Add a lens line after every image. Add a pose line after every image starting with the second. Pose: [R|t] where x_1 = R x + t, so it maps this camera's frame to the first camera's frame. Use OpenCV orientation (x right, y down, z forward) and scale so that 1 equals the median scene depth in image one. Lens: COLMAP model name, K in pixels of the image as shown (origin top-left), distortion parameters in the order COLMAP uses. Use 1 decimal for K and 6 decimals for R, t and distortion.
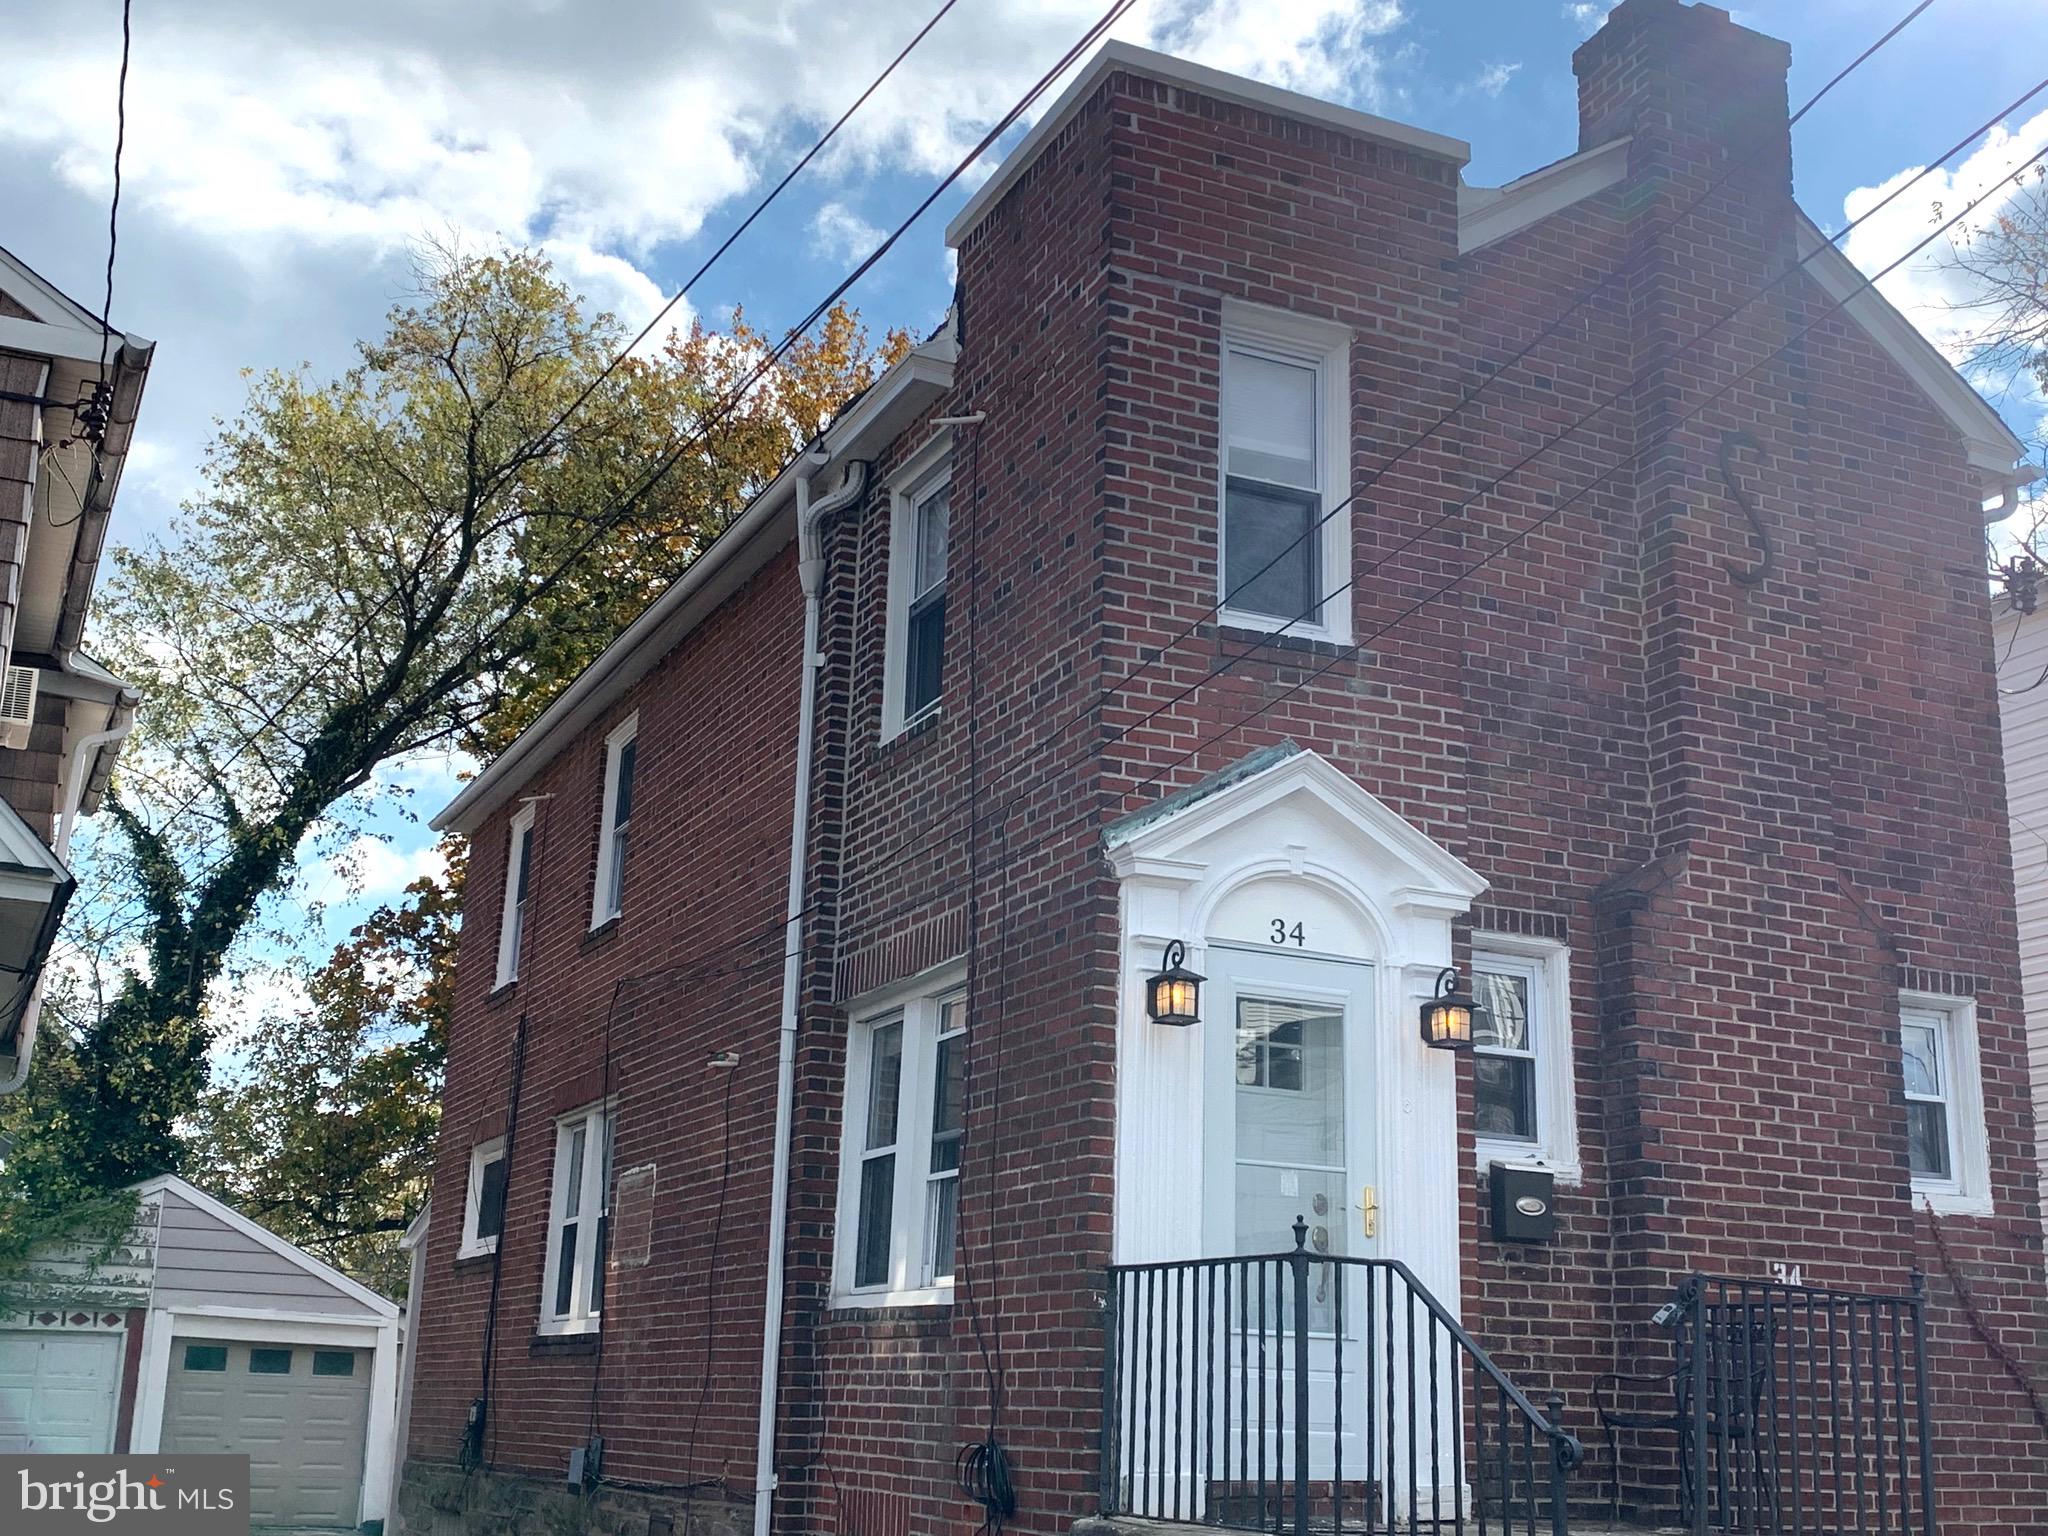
lens RADIAL K [[2348.0, 0, 1024.0], [0, 2348.0, 768.0], [0, 0, 1]] dist [0.223202, -0.762828]
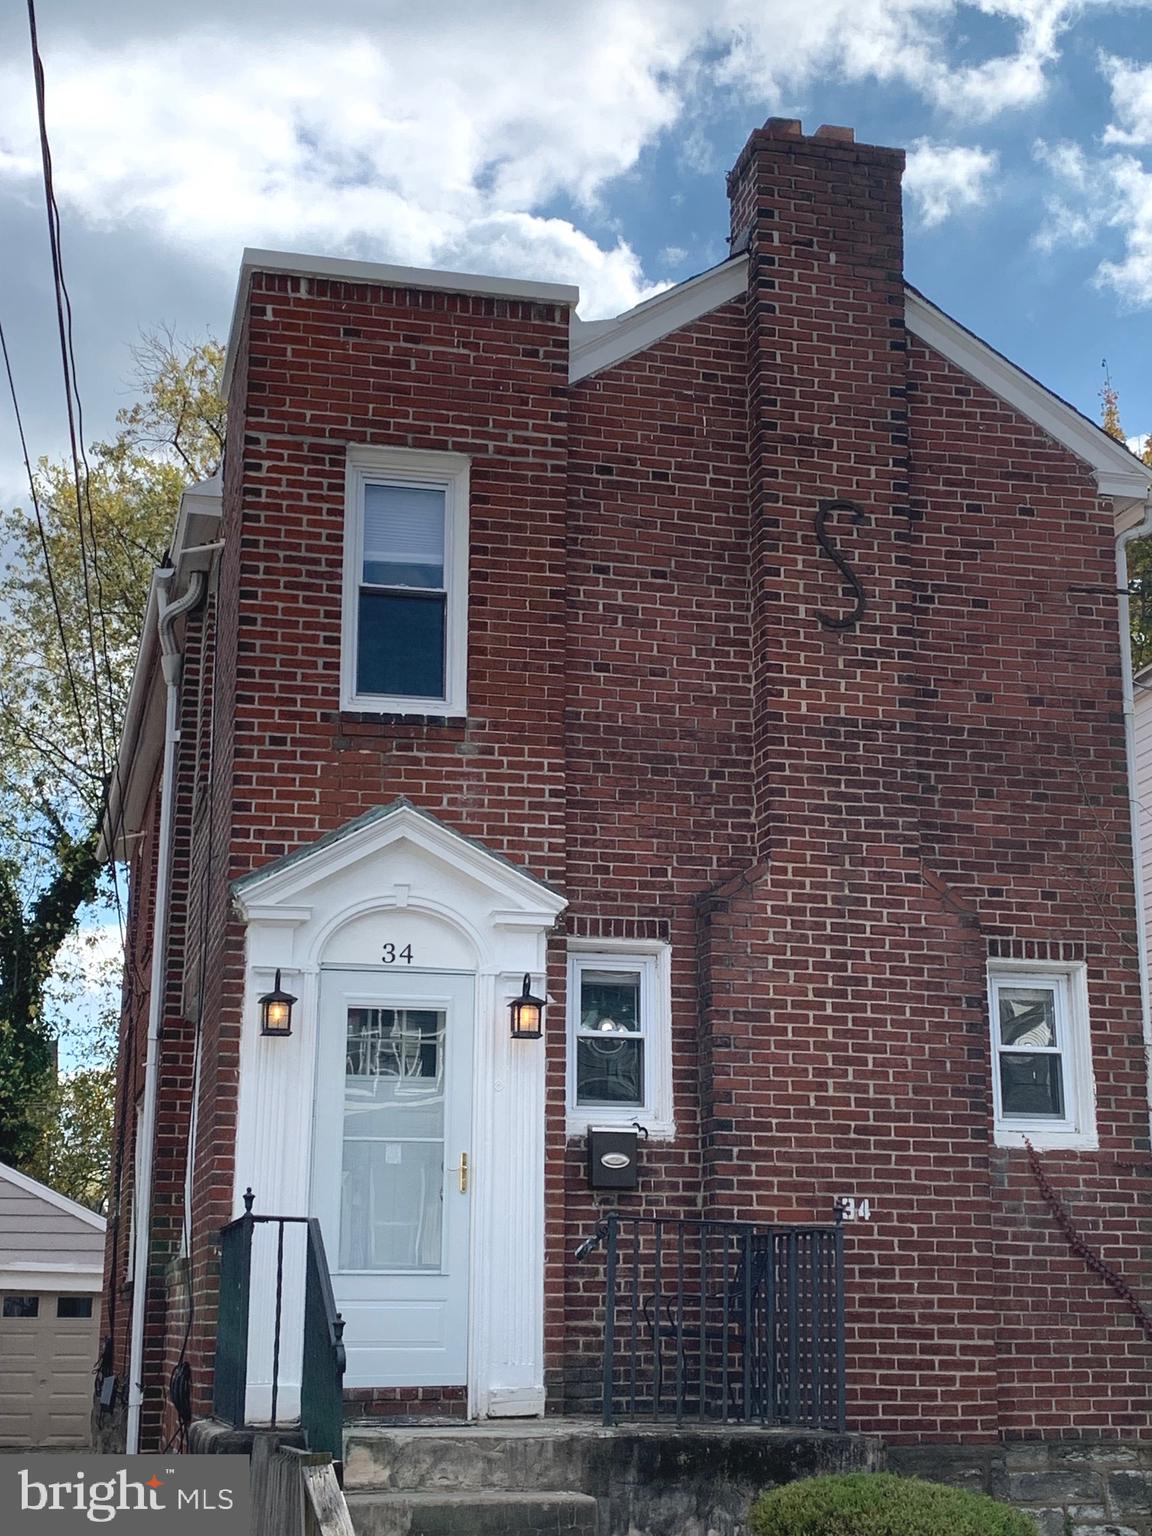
lens RADIAL K [[2267.6, 0, 573.5], [0, 2267.6, 750.3], [0, 0, 1]] dist [0.304504, -1.908927]
pose [[0.978439, -0.074009, -0.192822, 0.417758], [0.076666, 0.997037, 0.006346, -0.036259], [0.191781, -0.020992, 0.981213, -0.160319]]
